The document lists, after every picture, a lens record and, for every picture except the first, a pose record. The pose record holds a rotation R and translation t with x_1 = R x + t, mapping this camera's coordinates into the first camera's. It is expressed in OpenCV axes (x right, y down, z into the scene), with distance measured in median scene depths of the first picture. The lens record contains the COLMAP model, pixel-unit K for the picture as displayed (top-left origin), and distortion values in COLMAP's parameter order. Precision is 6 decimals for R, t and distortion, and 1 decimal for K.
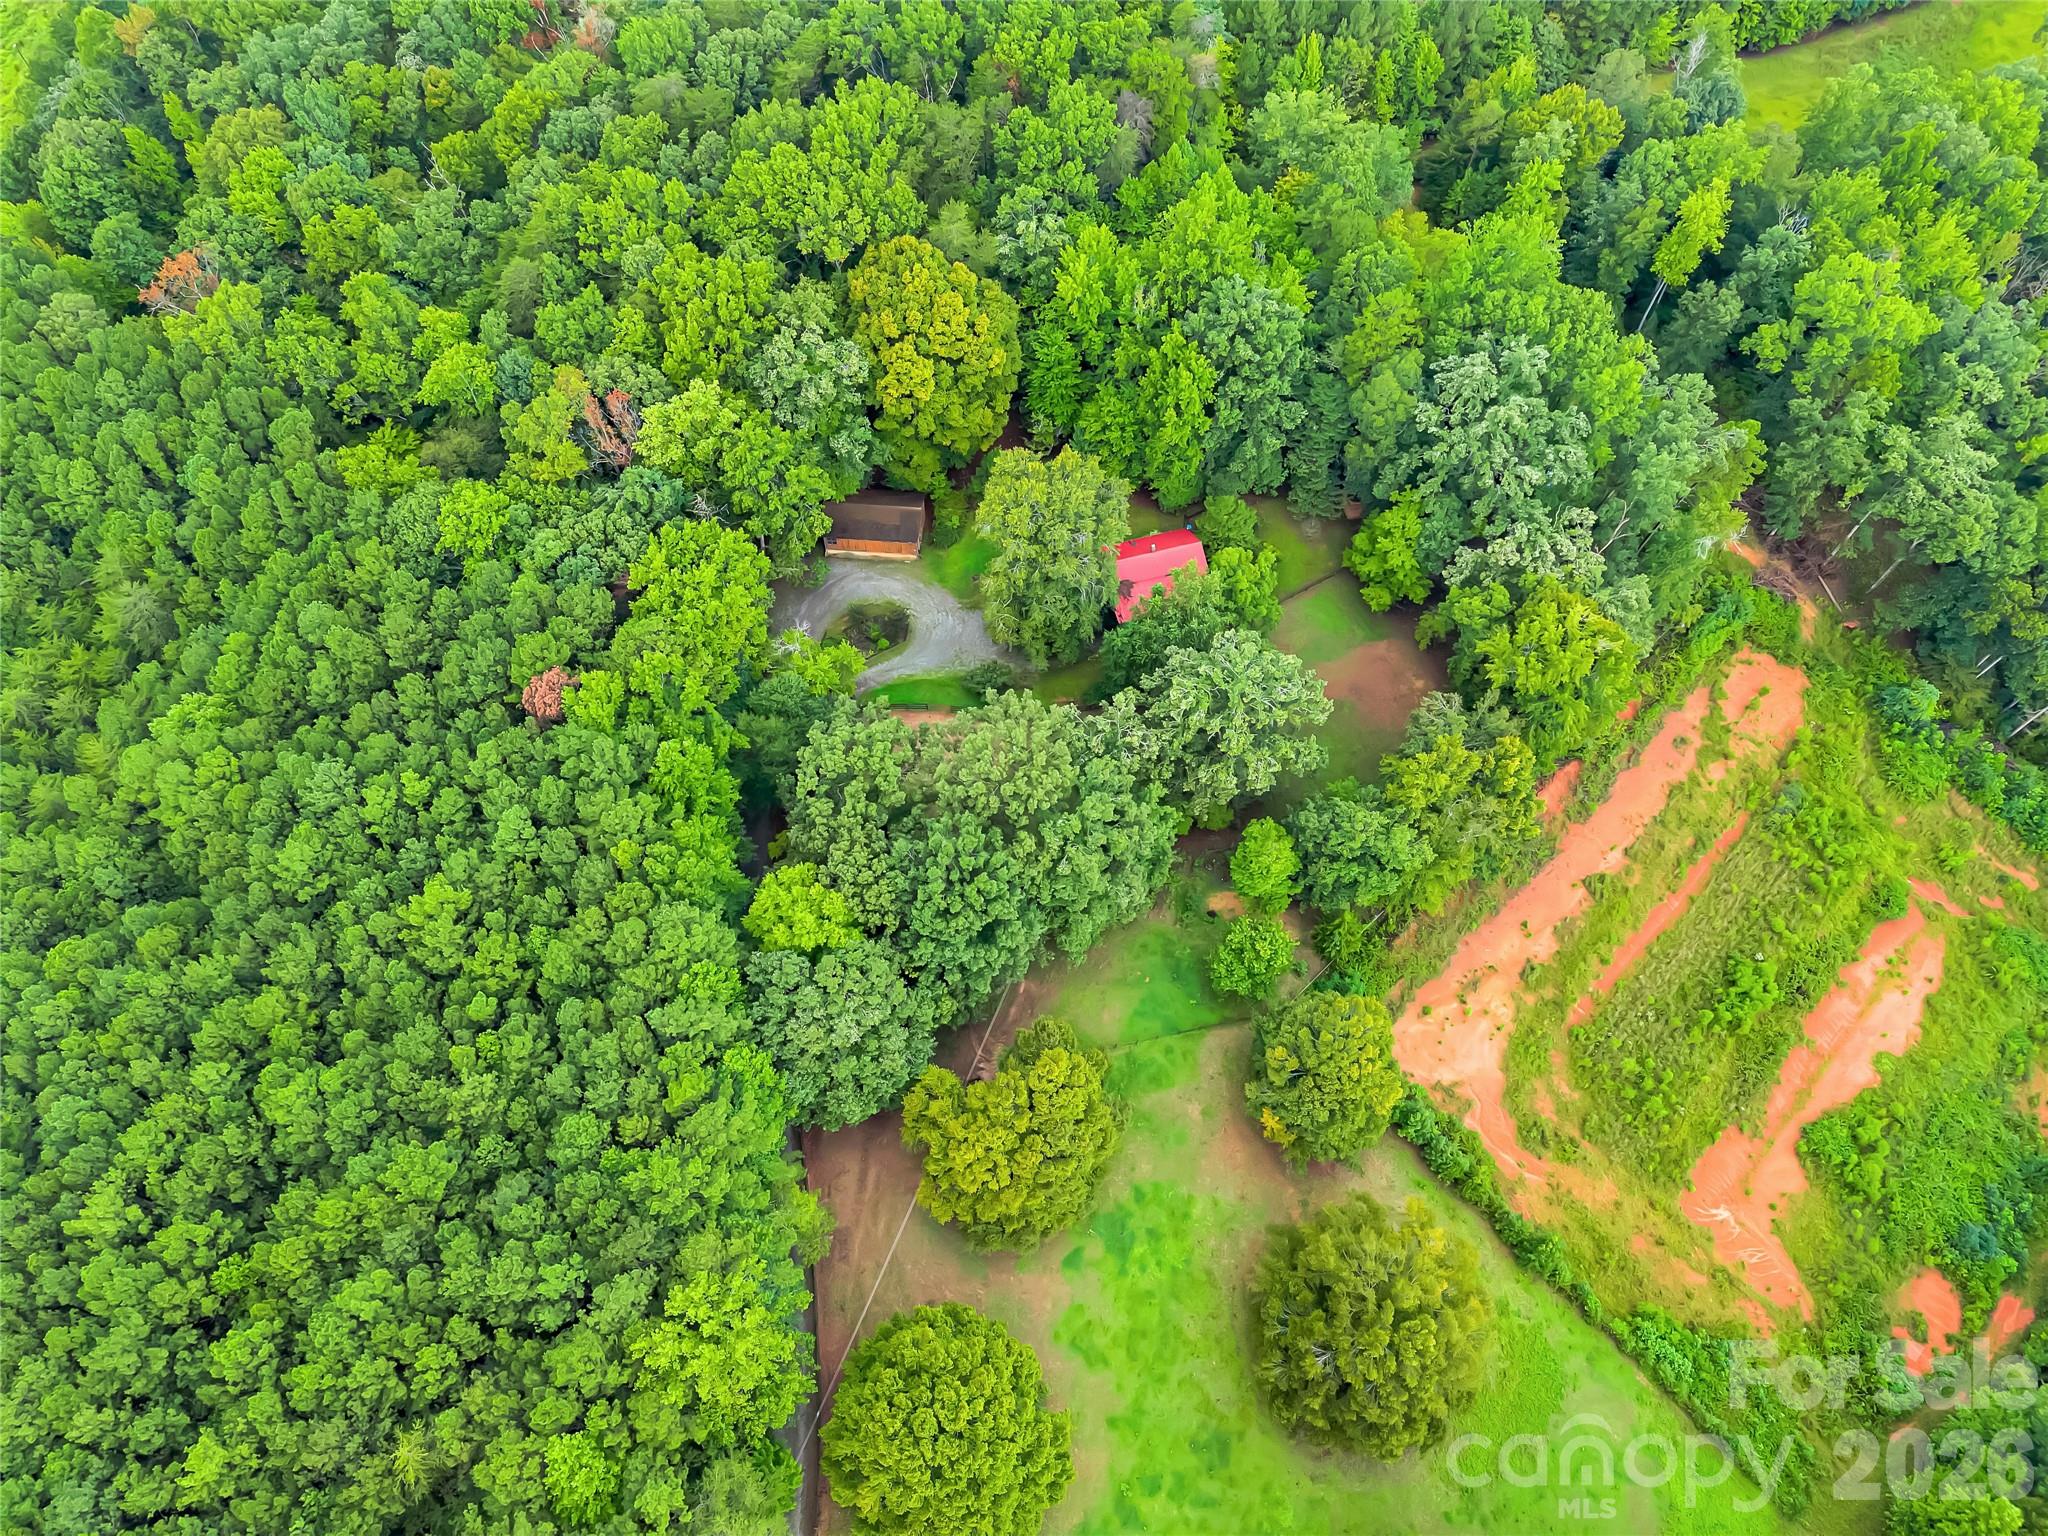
lens RADIAL K [[1420.6, 0, 1028.0], [0, 1420.6, 766.2], [0, 0, 1]] dist [0.028253, -0.031236]
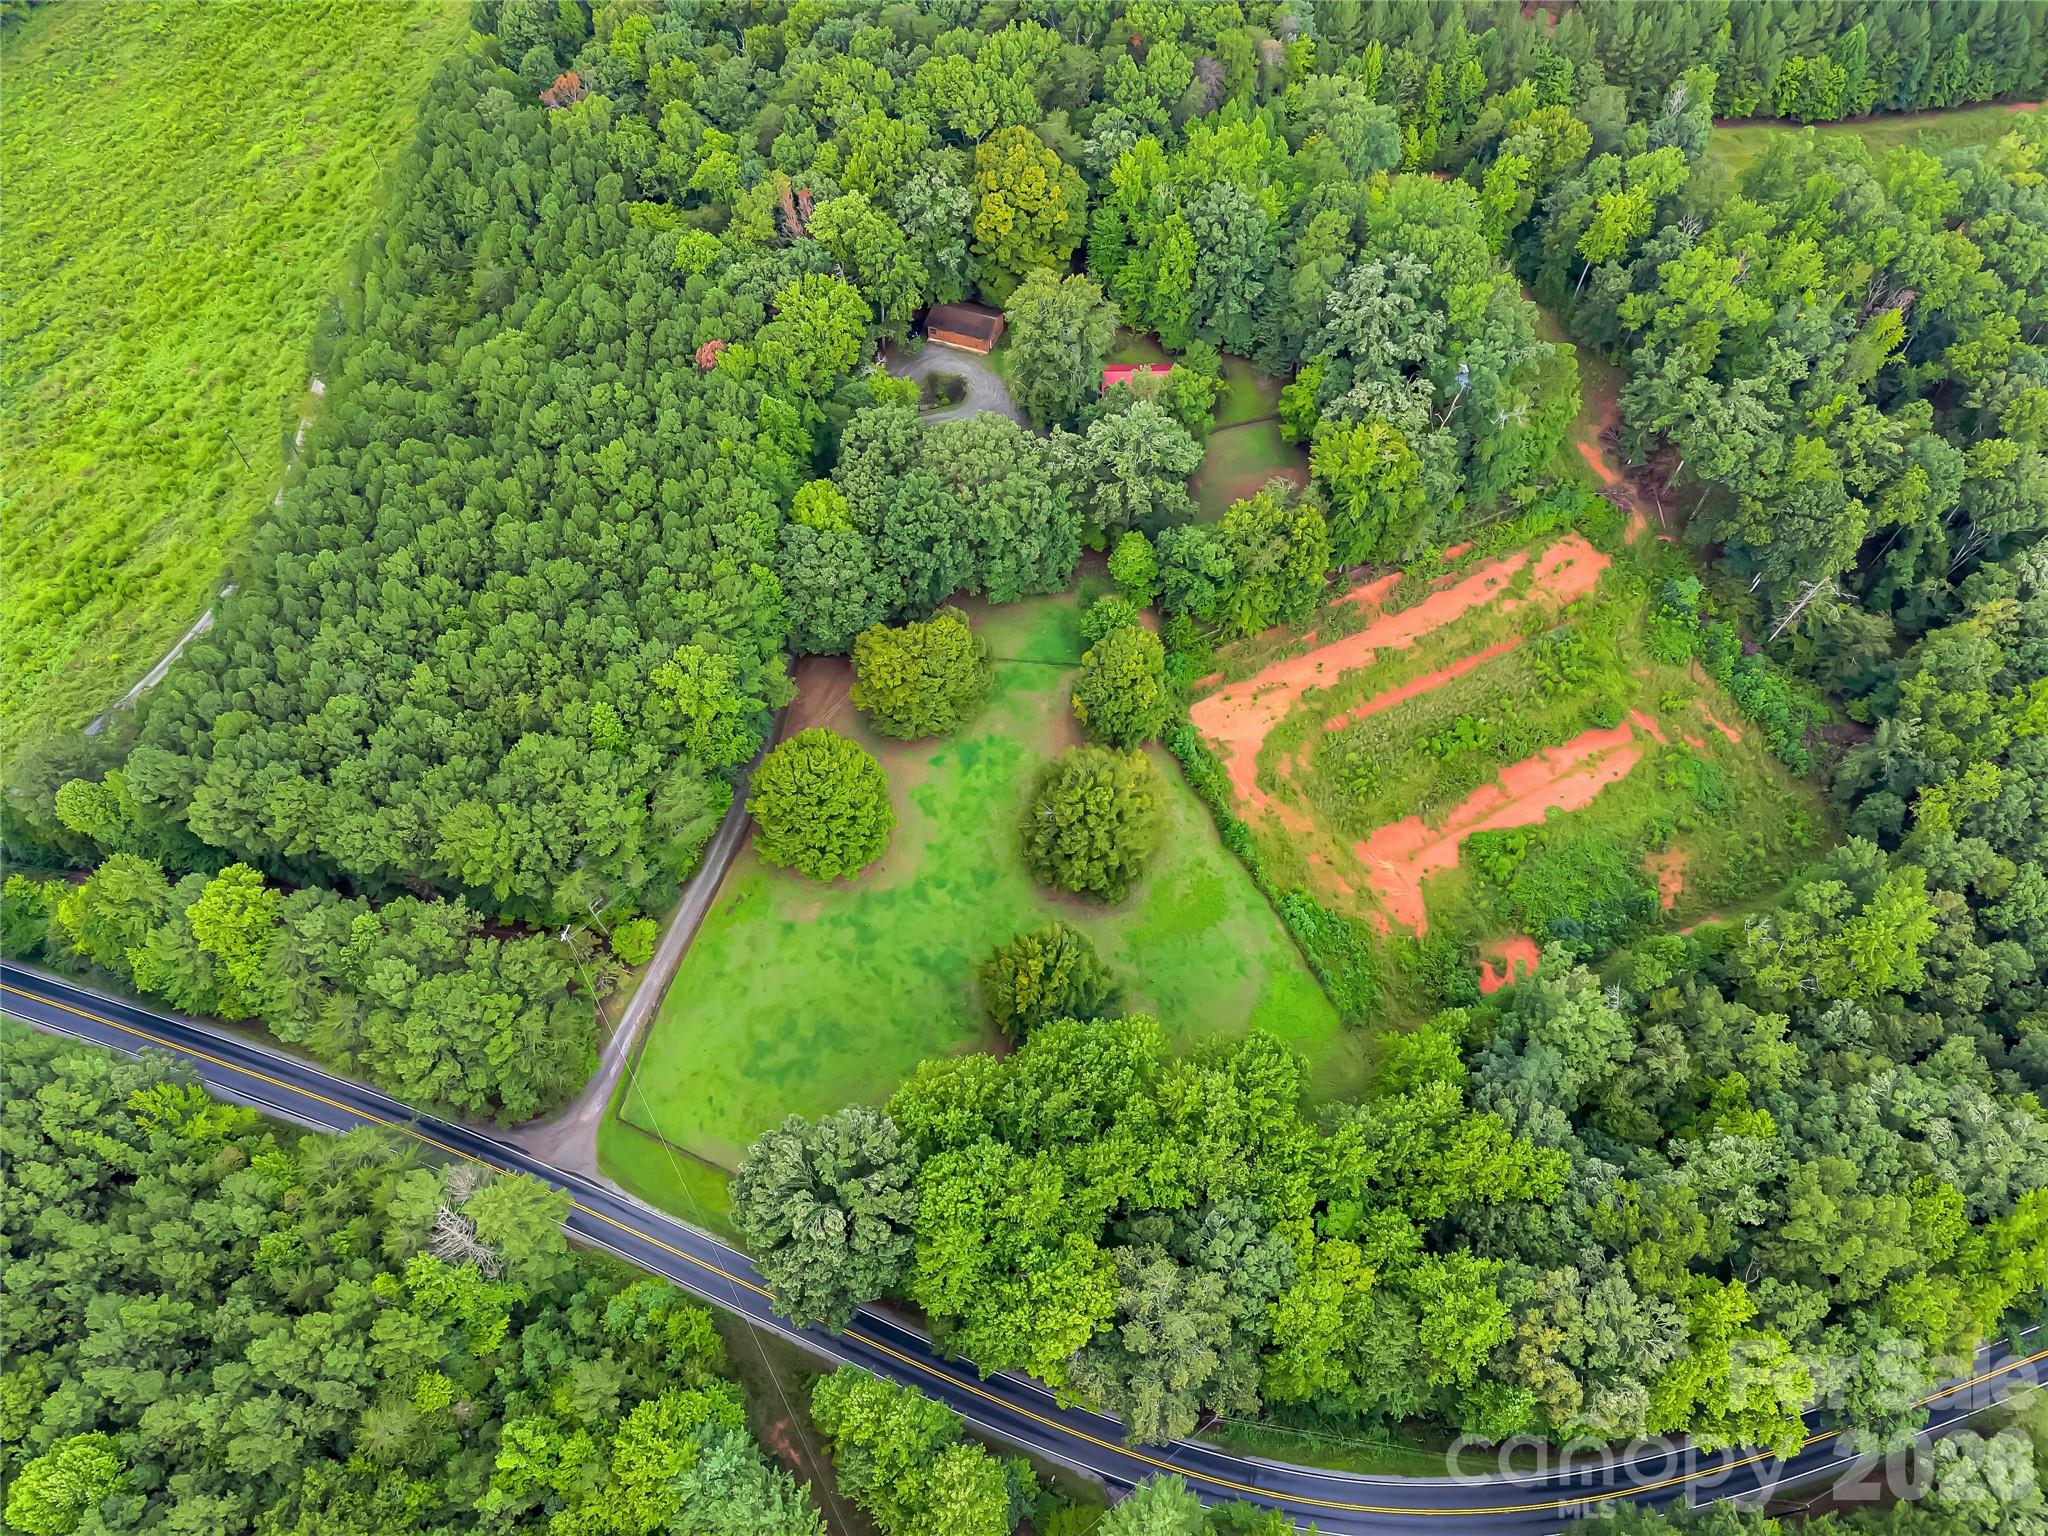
lens RADIAL K [[1420.6, 0, 1019.3], [0, 1420.6, 773.3], [0, 0, 1]] dist [0.028253, -0.031236]
pose [[0.958554, 0.226676, -0.172601, 0.327834], [-0.229013, 0.973402, 0.006523, 0.274583], [0.169489, 0.033276, 0.984970, -0.435535]]
